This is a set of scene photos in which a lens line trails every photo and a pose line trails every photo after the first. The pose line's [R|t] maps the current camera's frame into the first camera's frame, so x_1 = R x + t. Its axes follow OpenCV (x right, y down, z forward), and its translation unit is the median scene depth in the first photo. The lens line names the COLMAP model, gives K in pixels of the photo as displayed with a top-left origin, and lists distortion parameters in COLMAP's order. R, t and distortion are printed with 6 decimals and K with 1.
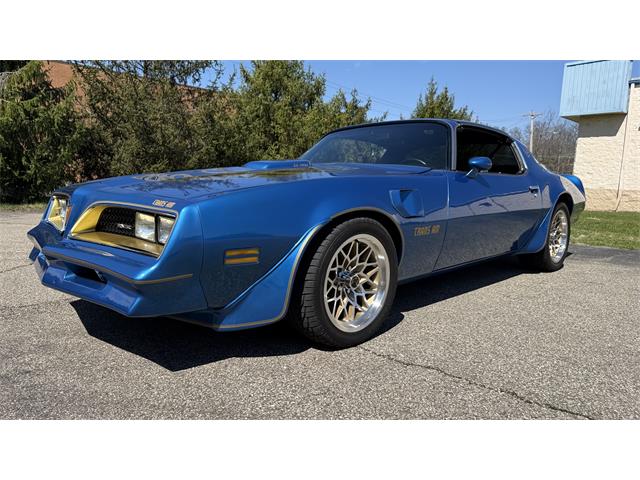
lens RADIAL K [[461.2, 0, 334.0], [0, 461.2, 242.6], [0, 0, 1]] dist [0.058887, -0.077071]
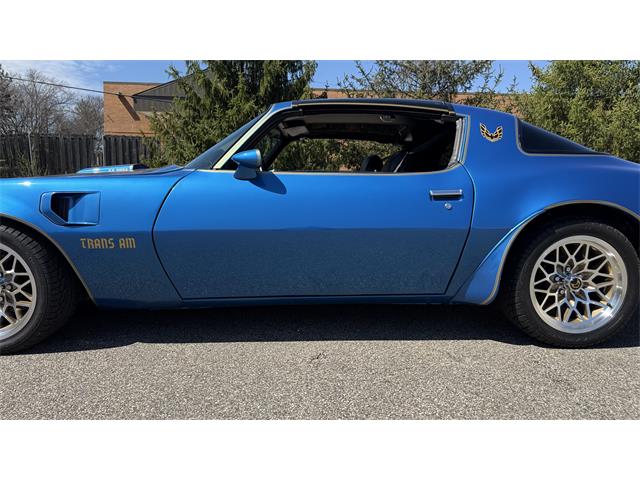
lens RADIAL K [[461.2, 0, 324.0], [0, 461.2, 240.5], [0, 0, 1]] dist [0.058887, -0.077071]
pose [[0.721859, 0.058374, -0.689574, 0.213510], [-0.081802, 0.996648, -0.001264, -0.012262], [0.687188, 0.057321, 0.724214, 0.139394]]
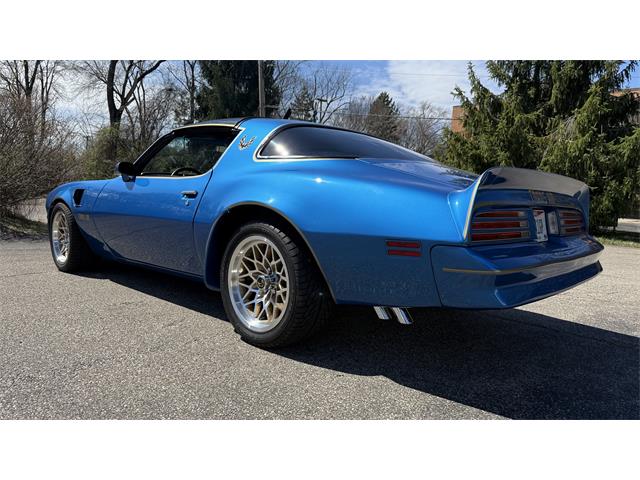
lens RADIAL K [[461.2, 0, 319.1], [0, 461.2, 233.0], [0, 0, 1]] dist [0.058887, -0.077071]
pose [[0.010998, 0.055245, -0.998412, 0.341597], [-0.173002, 0.983521, 0.052516, -0.036647], [0.984860, 0.172149, 0.020374, 0.349549]]
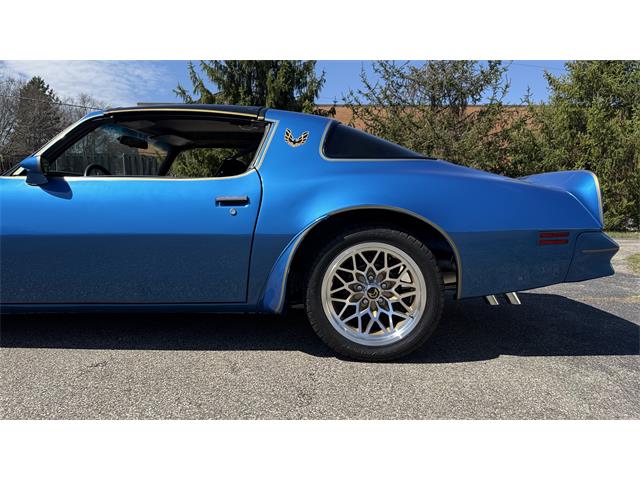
lens RADIAL K [[461.2, 0, 319.8], [0, 461.2, 239.7], [0, 0, 1]] dist [0.058887, -0.077071]
pose [[0.649797, 0.037091, -0.759202, 0.275033], [-0.089563, 0.995587, -0.028017, -0.016765], [0.754813, 0.086202, 0.650251, 0.209265]]
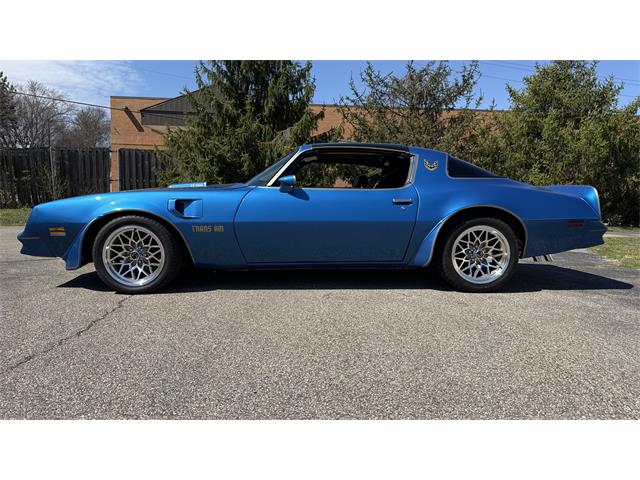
lens RADIAL K [[461.2, 0, 321.4], [0, 461.2, 241.2], [0, 0, 1]] dist [0.058887, -0.077071]
pose [[0.726263, 0.047380, -0.685782, 0.291610], [-0.085010, 0.996154, -0.021205, 0.002617], [0.682140, 0.073699, 0.727498, 0.047155]]
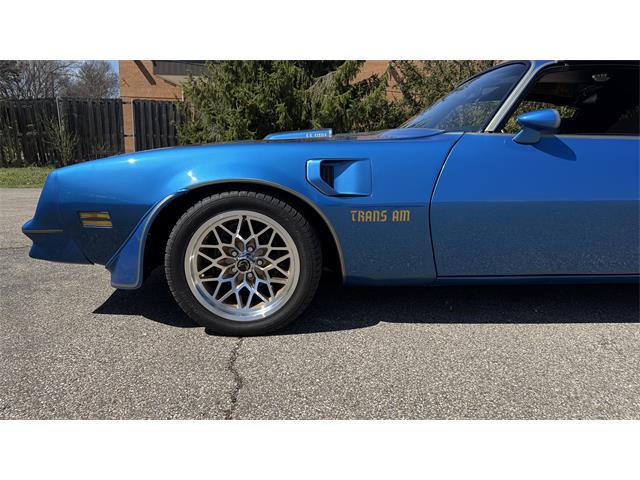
lens RADIAL K [[461.2, 0, 324.5], [0, 461.2, 237.4], [0, 0, 1]] dist [0.058887, -0.077071]
pose [[0.719616, 0.104261, -0.686500, 0.133841], [-0.085563, 0.994443, 0.061338, -0.005753], [0.689080, 0.014599, 0.724538, 0.085927]]
